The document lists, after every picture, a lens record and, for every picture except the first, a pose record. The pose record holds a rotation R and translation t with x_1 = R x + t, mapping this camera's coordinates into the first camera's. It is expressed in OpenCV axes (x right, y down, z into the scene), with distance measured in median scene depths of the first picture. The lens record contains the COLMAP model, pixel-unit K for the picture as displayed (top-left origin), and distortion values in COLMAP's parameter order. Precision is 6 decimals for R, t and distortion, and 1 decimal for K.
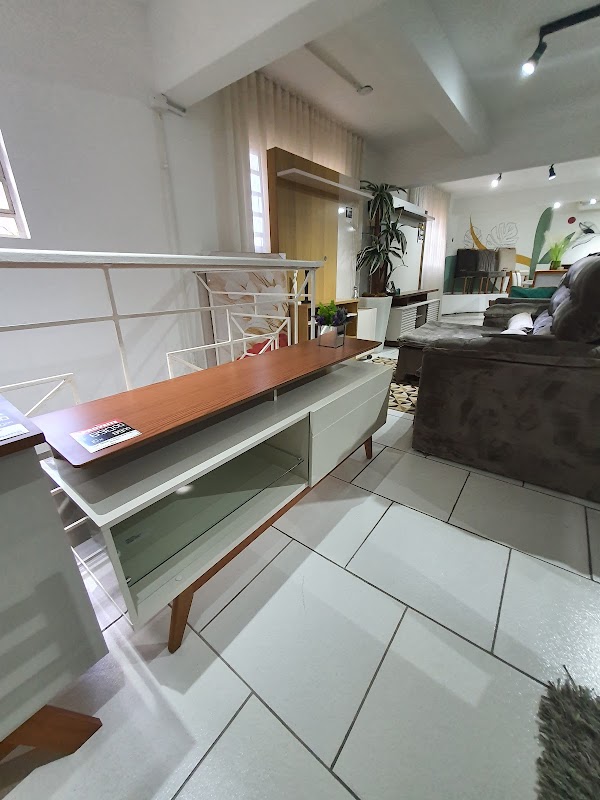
lens RADIAL K [[317.7, 0, 304.3], [0, 317.7, 397.4], [0, 0, 1]] dist [0.003430, -0.000368]
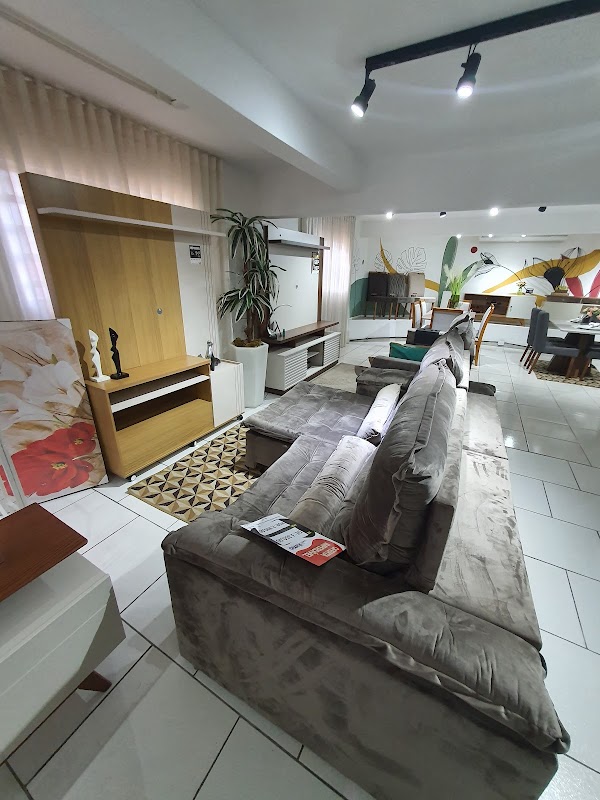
lens RADIAL K [[317.7, 0, 302.9], [0, 317.7, 400.4], [0, 0, 1]] dist [0.003430, -0.000368]
pose [[0.986543, -0.014588, 0.162850, 0.175051], [0.011061, 0.999685, 0.022544, -0.142818], [-0.163128, -0.020439, 0.986393, 0.102698]]
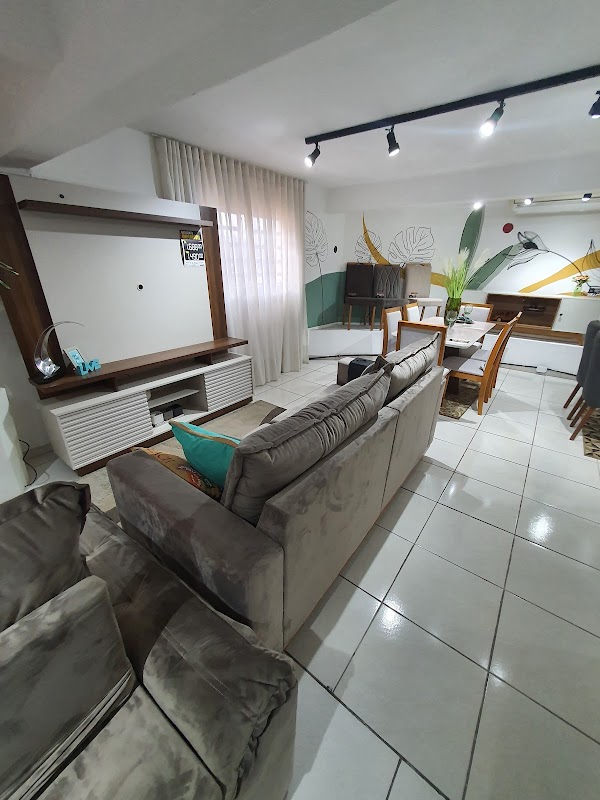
lens RADIAL K [[317.7, 0, 298.8], [0, 317.7, 399.9], [0, 0, 1]] dist [0.003430, -0.000368]
pose [[0.999306, 0.036814, 0.005738, 0.556330], [-0.037017, 0.998487, 0.040655, -0.274538], [-0.004233, -0.040839, 0.999157, 0.419879]]
